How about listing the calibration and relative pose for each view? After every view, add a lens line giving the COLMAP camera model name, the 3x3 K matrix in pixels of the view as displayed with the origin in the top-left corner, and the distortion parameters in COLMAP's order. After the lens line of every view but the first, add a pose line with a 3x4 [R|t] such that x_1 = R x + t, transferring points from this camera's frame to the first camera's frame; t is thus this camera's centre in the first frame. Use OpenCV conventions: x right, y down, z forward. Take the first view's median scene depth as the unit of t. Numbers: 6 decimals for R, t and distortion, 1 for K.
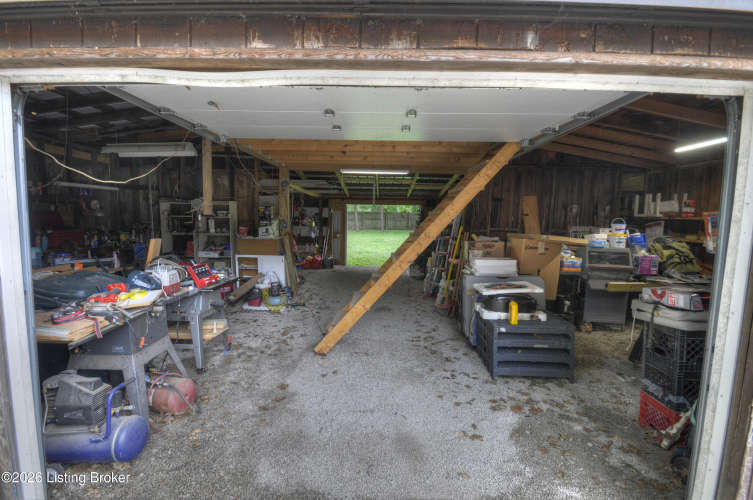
lens RADIAL K [[331.0, 0, 372.0], [0, 331.0, 248.1], [0, 0, 1]] dist [0.004450, -0.011134]
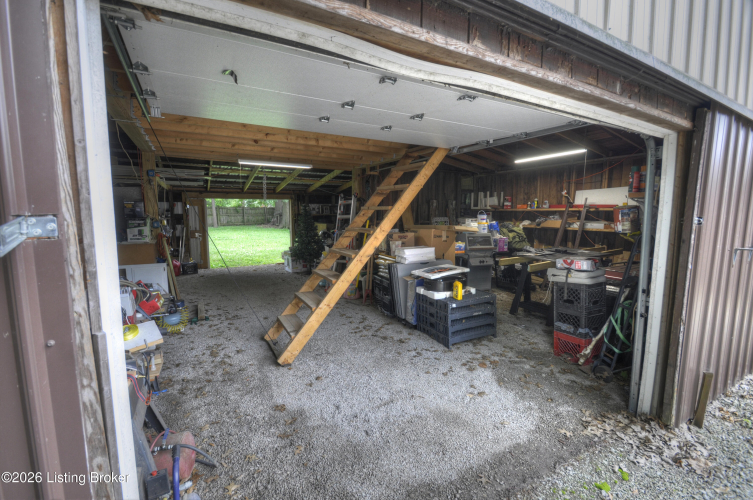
lens RADIAL K [[331.0, 0, 364.0], [0, 331.0, 248.2], [0, 0, 1]] dist [0.004450, -0.011134]
pose [[0.866521, -0.069906, 0.494221, -0.486558], [0.060122, 0.997553, 0.035688, -0.024359], [-0.495506, -0.001211, 0.868603, 0.126199]]
